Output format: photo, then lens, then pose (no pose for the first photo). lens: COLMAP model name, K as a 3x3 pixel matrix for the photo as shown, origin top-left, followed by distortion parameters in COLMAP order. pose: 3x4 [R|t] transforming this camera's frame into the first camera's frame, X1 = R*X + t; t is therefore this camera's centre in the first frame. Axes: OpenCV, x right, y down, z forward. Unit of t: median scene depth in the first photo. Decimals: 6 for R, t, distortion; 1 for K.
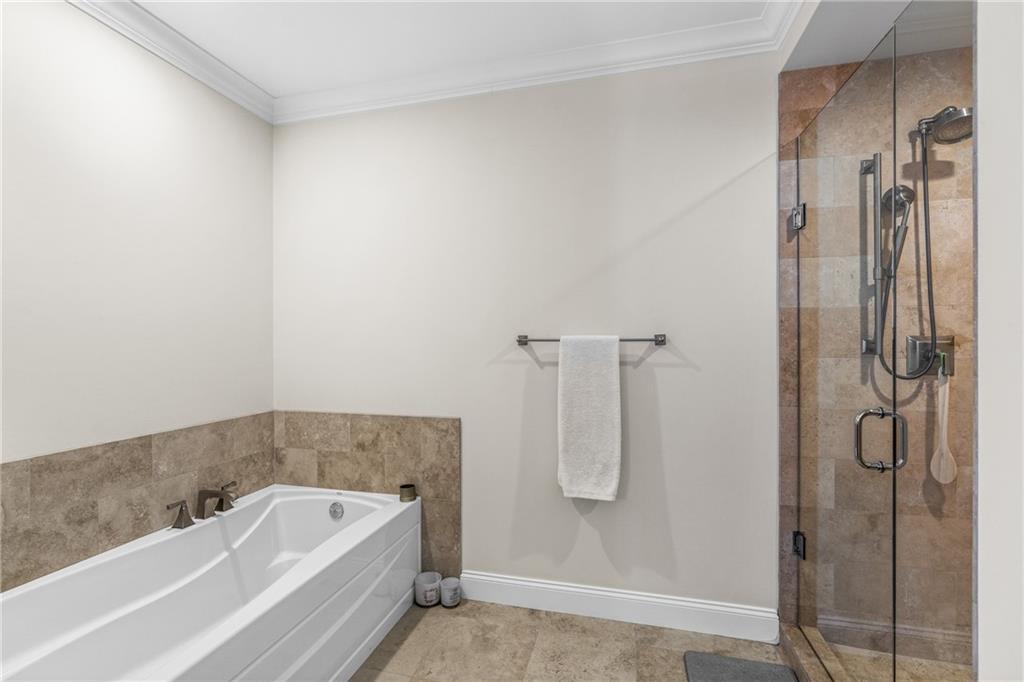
lens RADIAL K [[472.9, 0, 508.6], [0, 472.9, 343.2], [0, 0, 1]] dist [-0.015449, 0.001989]
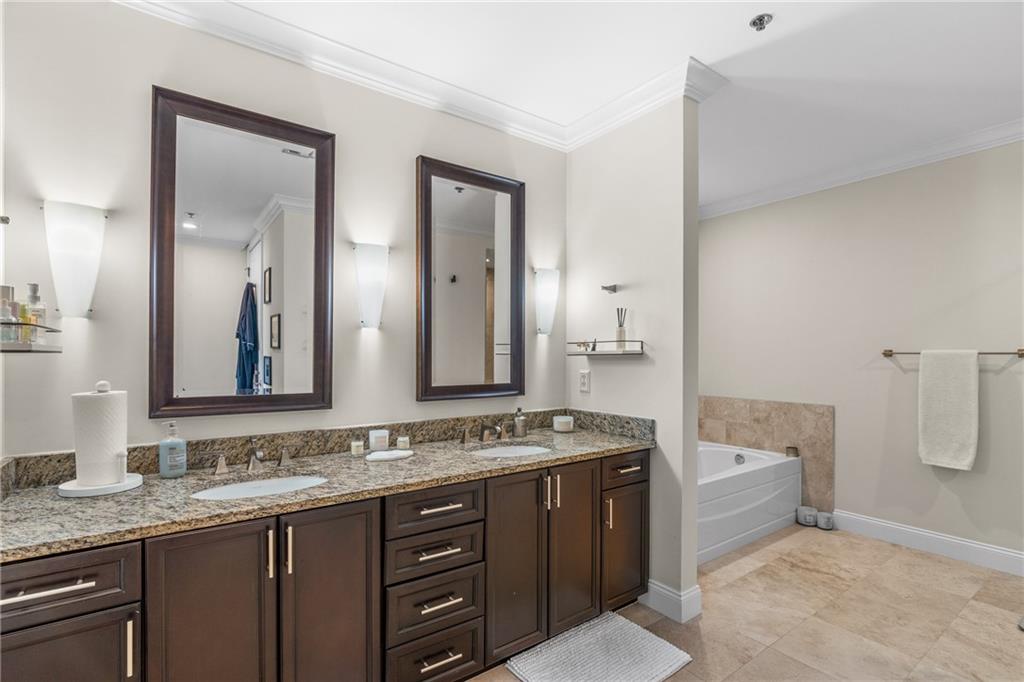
lens RADIAL K [[472.9, 0, 496.7], [0, 472.9, 359.4], [0, 0, 1]] dist [-0.015449, 0.001989]
pose [[0.759310, 0.008513, -0.650673, 0.050160], [0.001279, 0.999893, 0.014575, -0.009444], [0.650727, -0.011900, 0.759218, -0.799245]]
